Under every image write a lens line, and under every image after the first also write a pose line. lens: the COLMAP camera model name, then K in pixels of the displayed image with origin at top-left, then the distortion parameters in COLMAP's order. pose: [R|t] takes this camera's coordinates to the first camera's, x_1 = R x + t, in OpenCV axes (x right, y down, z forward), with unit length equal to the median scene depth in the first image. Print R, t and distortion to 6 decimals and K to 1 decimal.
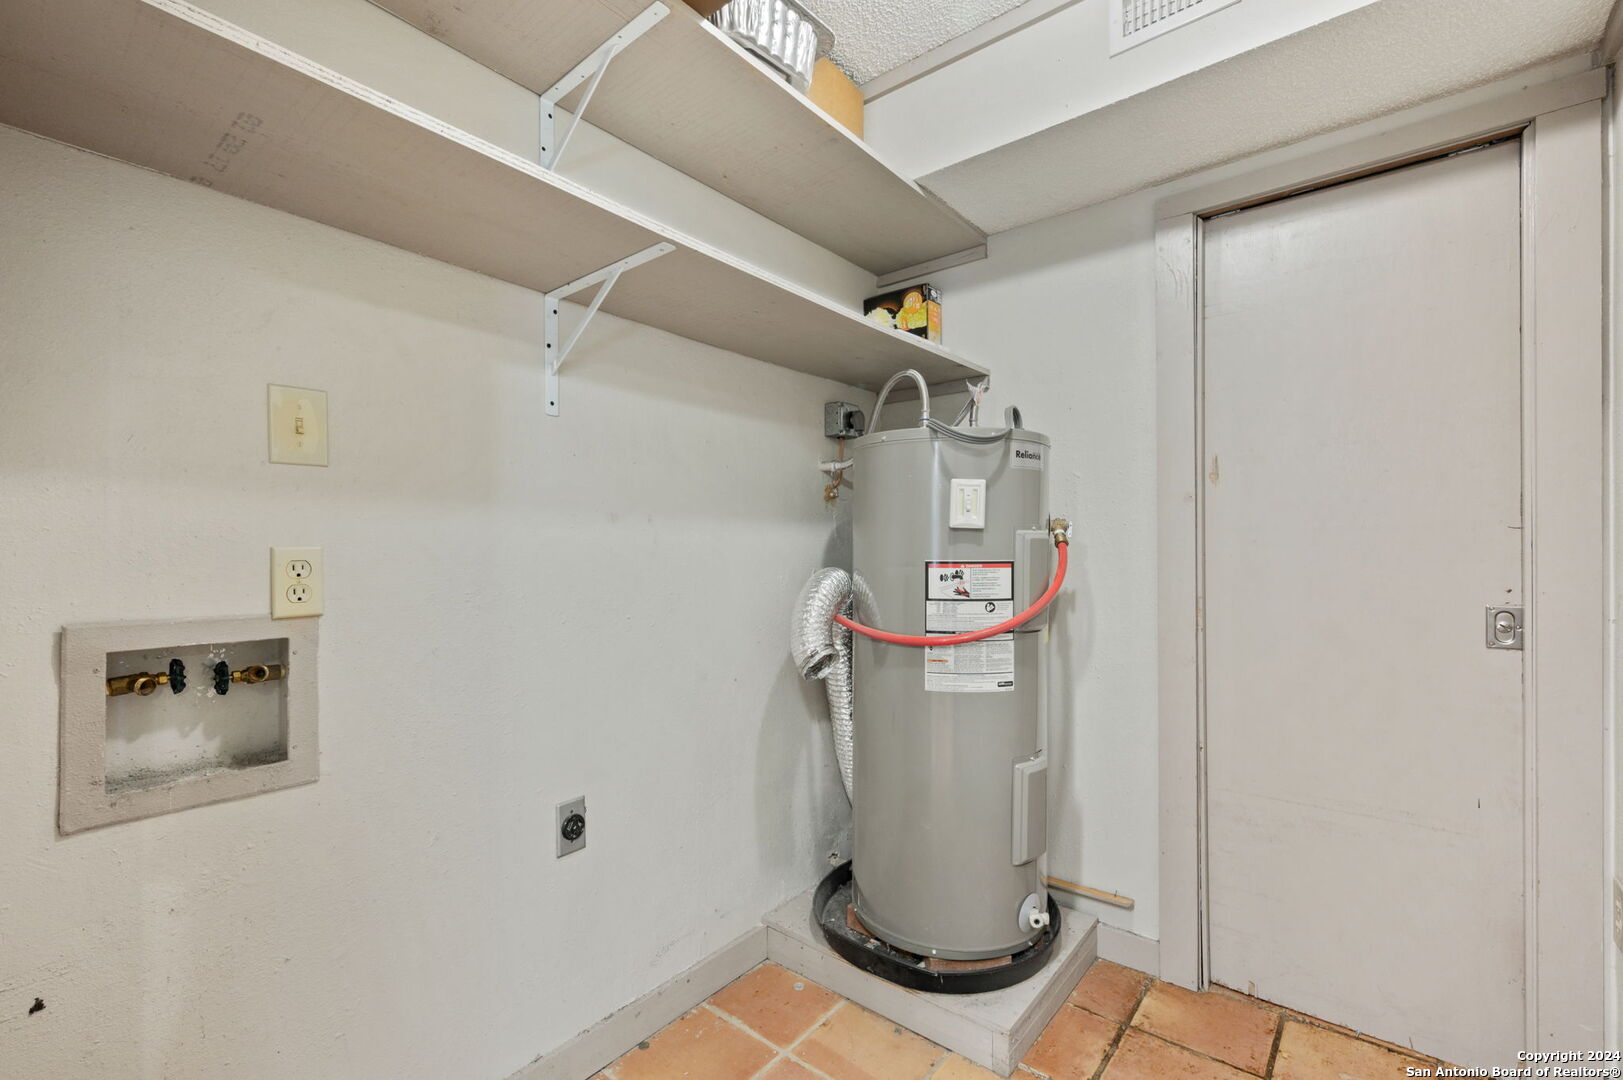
lens RADIAL K [[682.5, 0, 808.3], [0, 682.5, 545.2], [0, 0, 1]] dist [-0.001324, 0.001019]
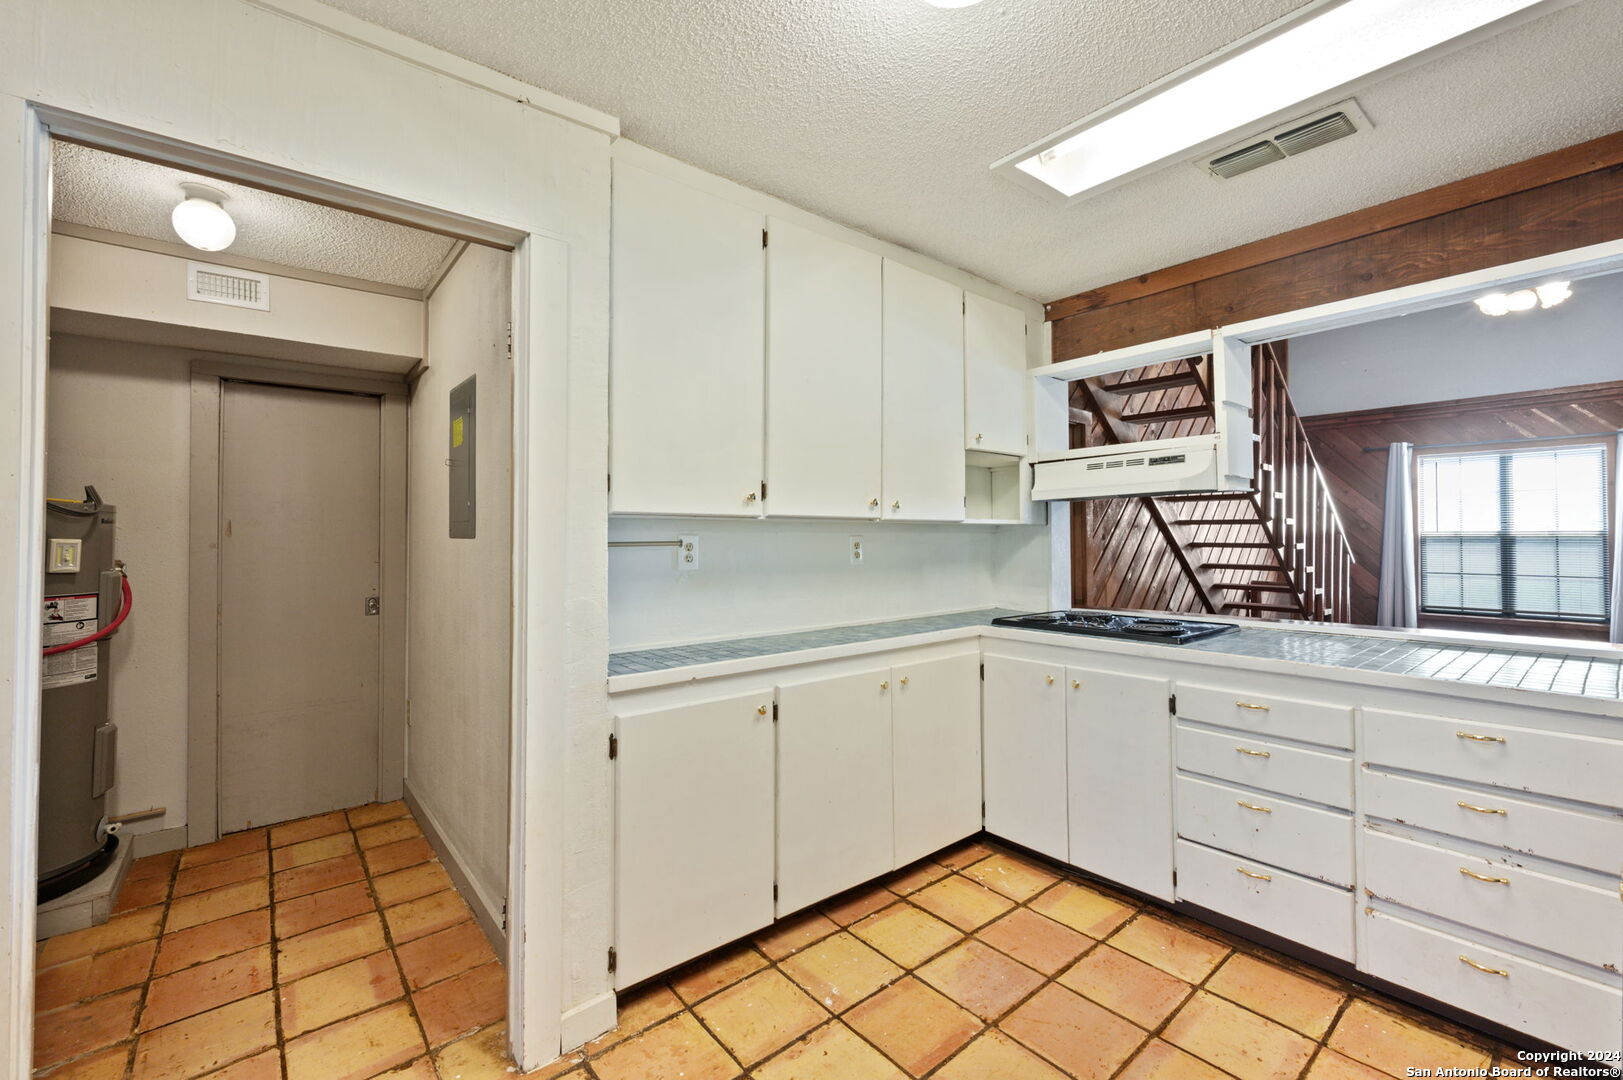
lens RADIAL K [[682.5, 0, 836.9], [0, 682.5, 527.4], [0, 0, 1]] dist [-0.001324, 0.001019]
pose [[0.158266, 0.017003, 0.987250, -0.925804], [0.000917, 0.999849, -0.017367, -0.093144], [-0.987396, 0.003654, 0.158226, -0.838781]]
